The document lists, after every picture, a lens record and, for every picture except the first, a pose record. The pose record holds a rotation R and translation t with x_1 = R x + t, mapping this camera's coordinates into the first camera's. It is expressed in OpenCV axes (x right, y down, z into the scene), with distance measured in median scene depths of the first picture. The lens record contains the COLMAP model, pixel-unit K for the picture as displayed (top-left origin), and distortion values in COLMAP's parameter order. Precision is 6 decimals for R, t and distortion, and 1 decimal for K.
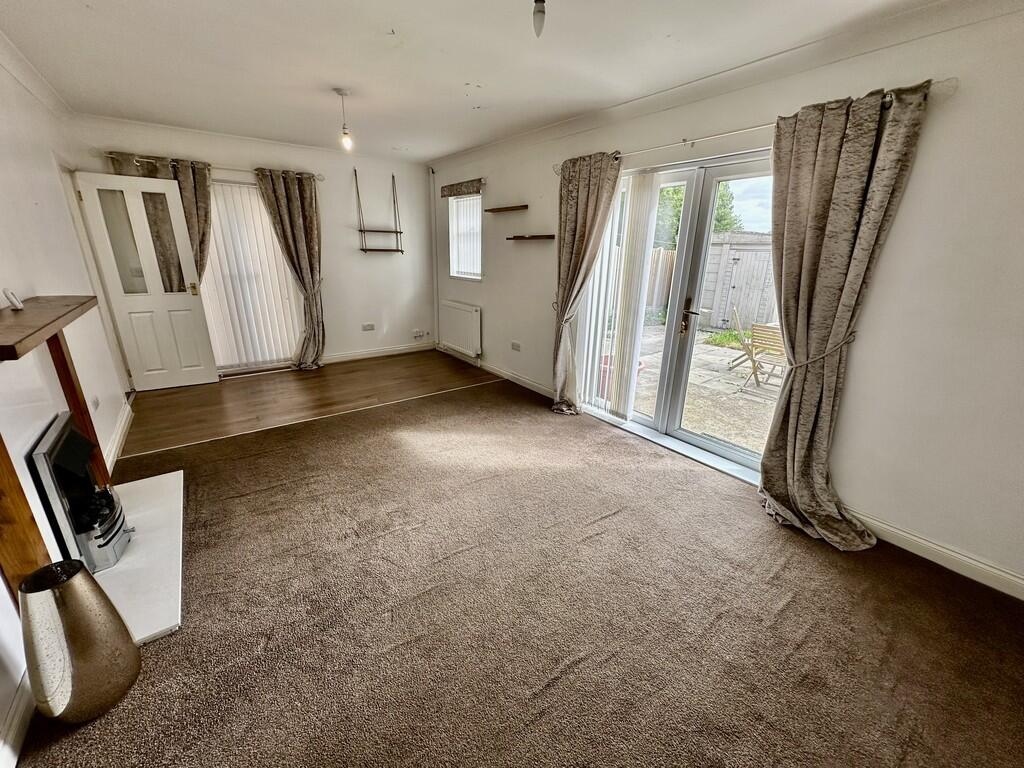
lens RADIAL K [[406.9, 0, 511.4], [0, 406.9, 381.3], [0, 0, 1]] dist [-0.001469, -0.000404]
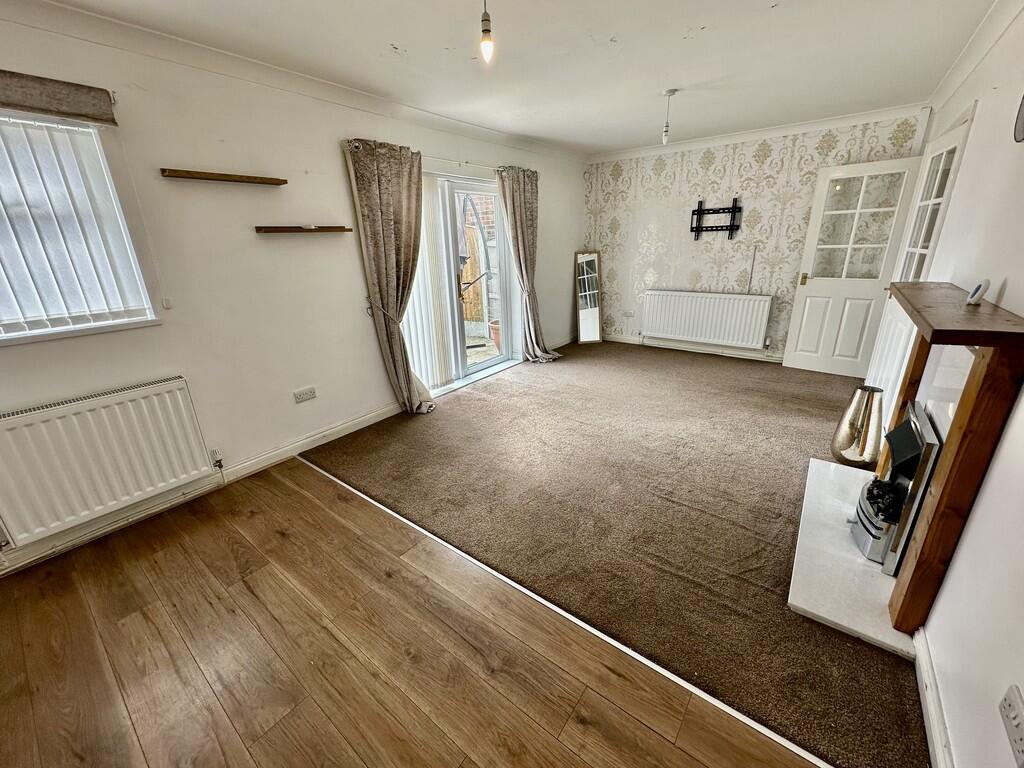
lens RADIAL K [[406.9, 0, 511.4], [0, 406.9, 381.3], [0, 0, 1]] dist [-0.001469, -0.000404]
pose [[-0.261302, -0.324467, 0.909089, -0.802851], [0.328301, 0.855788, 0.399807, -0.311194], [-0.907711, 0.402926, -0.117096, 0.919228]]
